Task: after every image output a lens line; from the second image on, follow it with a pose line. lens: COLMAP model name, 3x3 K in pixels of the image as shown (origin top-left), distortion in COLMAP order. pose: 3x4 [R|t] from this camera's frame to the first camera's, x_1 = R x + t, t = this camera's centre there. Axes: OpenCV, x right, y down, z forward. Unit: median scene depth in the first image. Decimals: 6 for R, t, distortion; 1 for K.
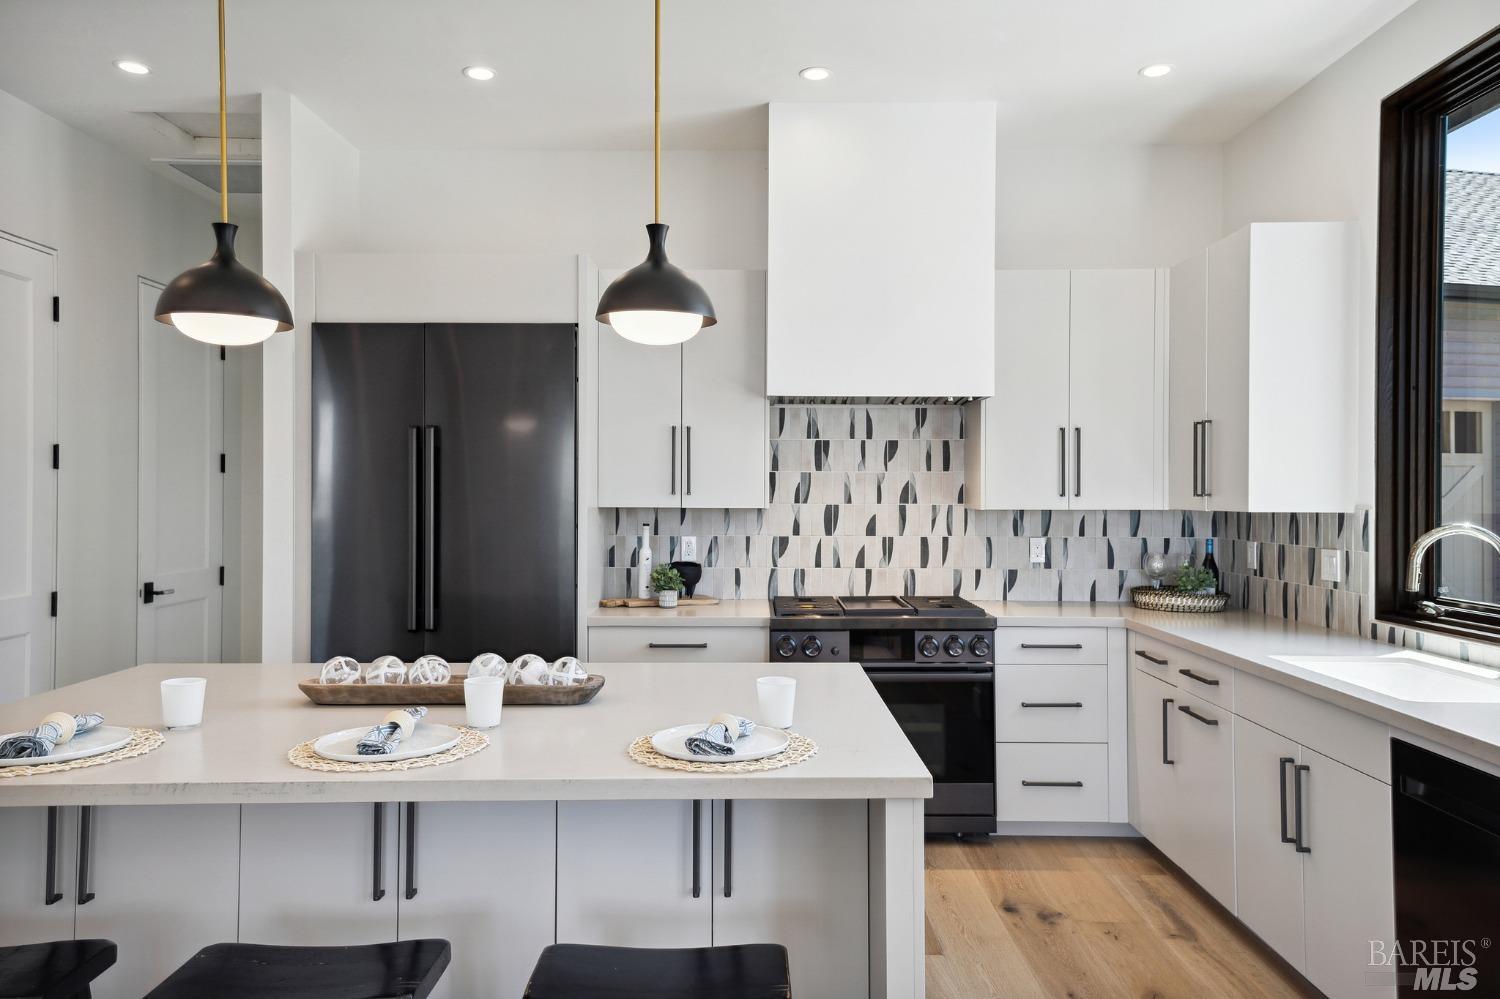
lens RADIAL K [[1046.6, 0, 742.7], [0, 1046.6, 492.8], [0, 0, 1]] dist [0.044406, 0.001313]
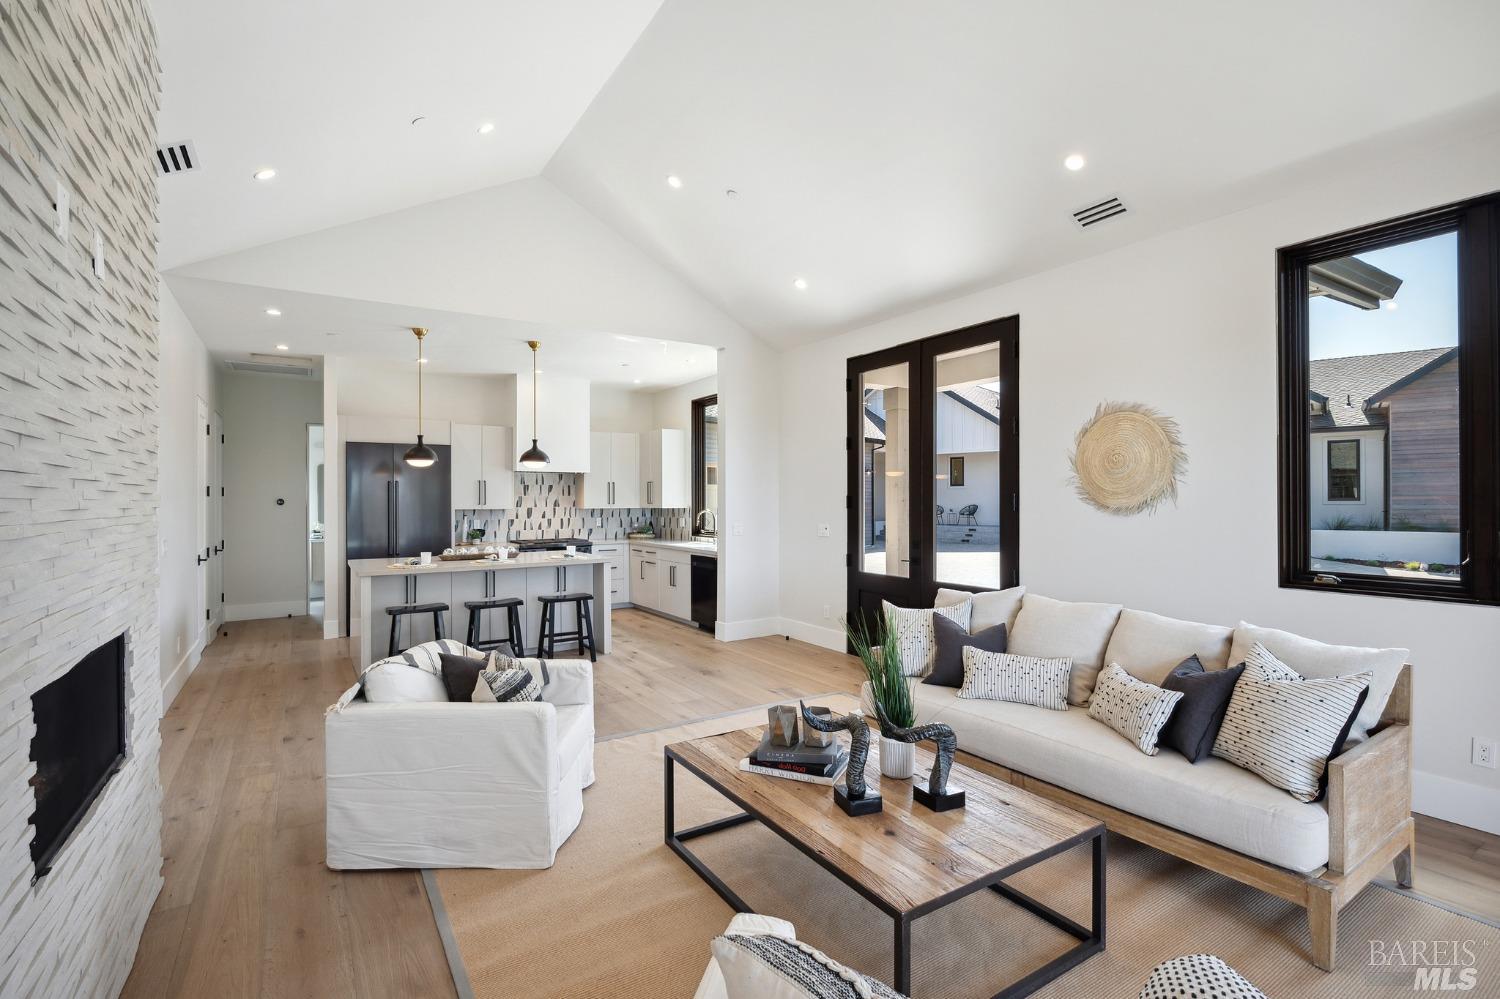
lens RADIAL K [[694.6, 0, 745.4], [0, 694.6, 500.5], [0, 0, 1]] dist [-0.005800, -0.000549]
pose [[0.837249, -0.006675, 0.546780, -0.460150], [0.006141, 0.999977, 0.002803, -0.009650], [-0.546787, 0.001011, 0.837271, -0.905389]]
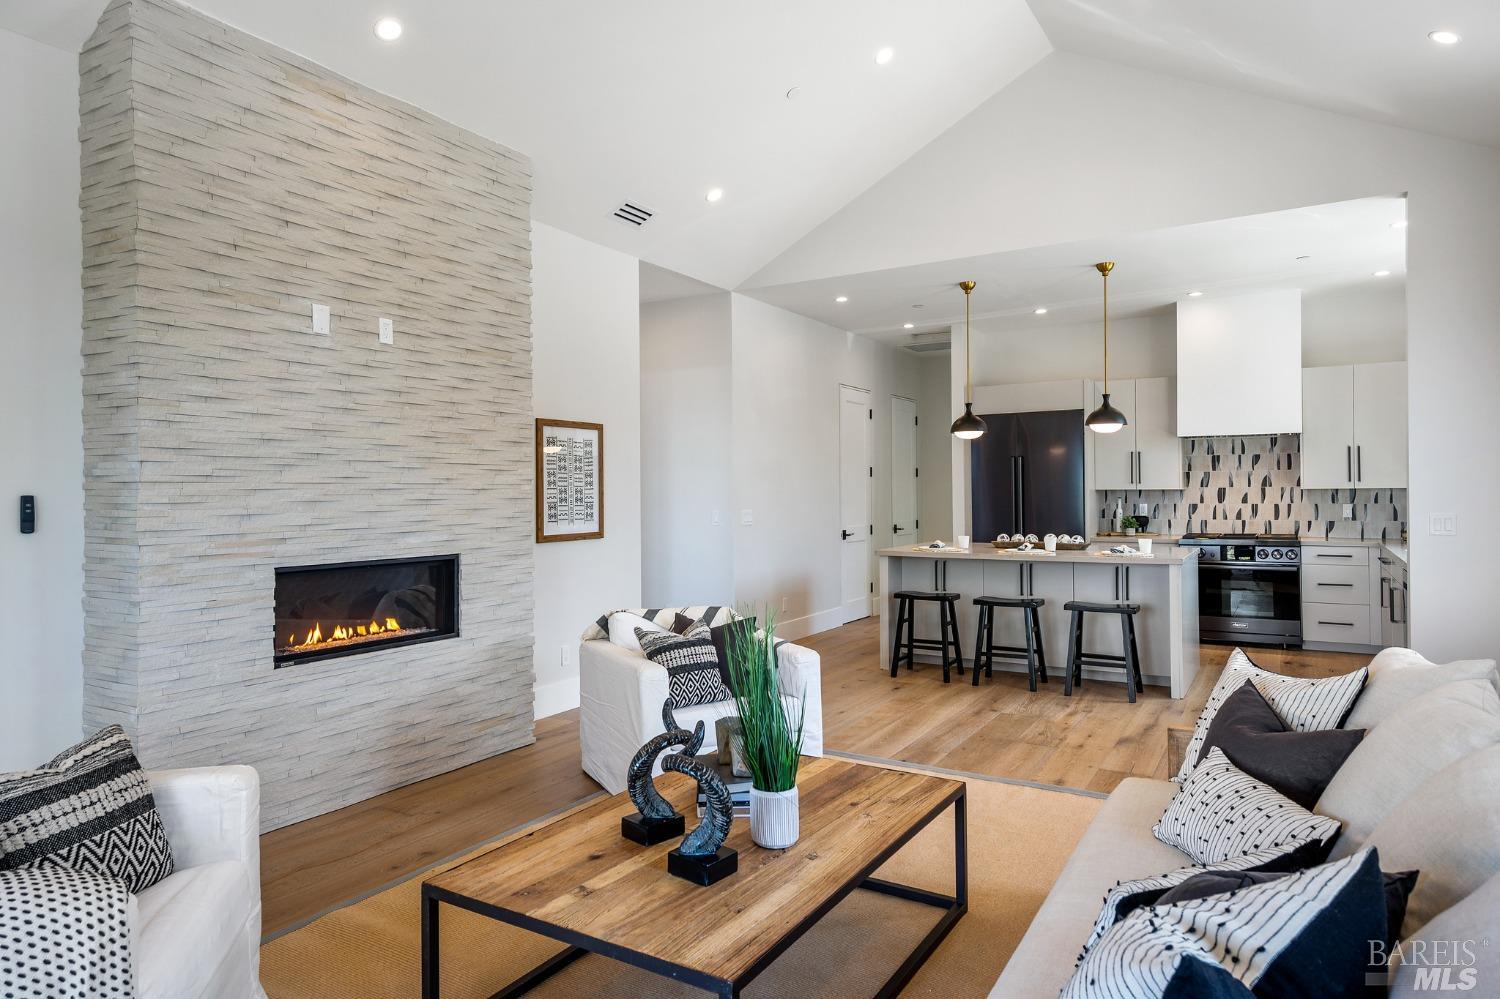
lens RADIAL K [[902.2, 0, 737.4], [0, 902.2, 489.5], [0, 0, 1]] dist [0.007818, 0.000983]
pose [[0.855509, -0.011414, -0.517662, 0.189399], [0.010664, 0.999933, -0.004423, 0.012653], [0.517678, -0.001736, 0.855574, -0.955311]]
